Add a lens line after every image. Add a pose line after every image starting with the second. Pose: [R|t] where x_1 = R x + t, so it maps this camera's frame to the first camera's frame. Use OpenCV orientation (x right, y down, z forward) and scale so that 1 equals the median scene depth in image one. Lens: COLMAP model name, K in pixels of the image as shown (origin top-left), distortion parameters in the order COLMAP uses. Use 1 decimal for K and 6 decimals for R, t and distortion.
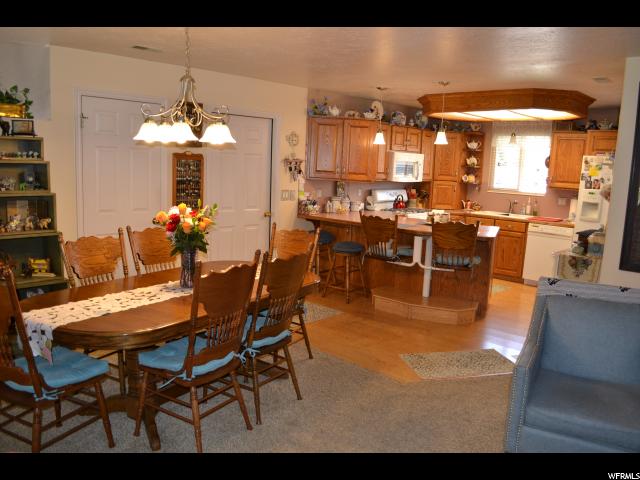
lens RADIAL K [[511.6, 0, 319.5], [0, 511.6, 241.3], [0, 0, 1]] dist [-0.080142, 0.008738]
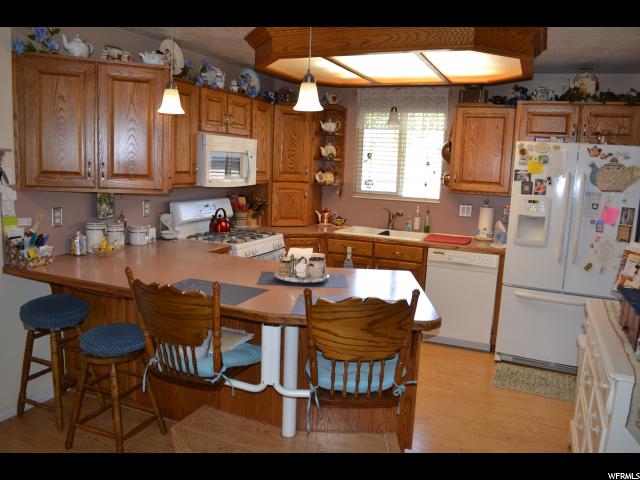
lens RADIAL K [[511.6, 0, 321.8], [0, 511.6, 240.3], [0, 0, 1]] dist [-0.080142, 0.008738]
pose [[0.937033, -0.055726, 0.344767, 0.065394], [0.050934, 0.998438, 0.022949, -0.064191], [-0.345508, -0.003943, 0.938408, 0.422628]]
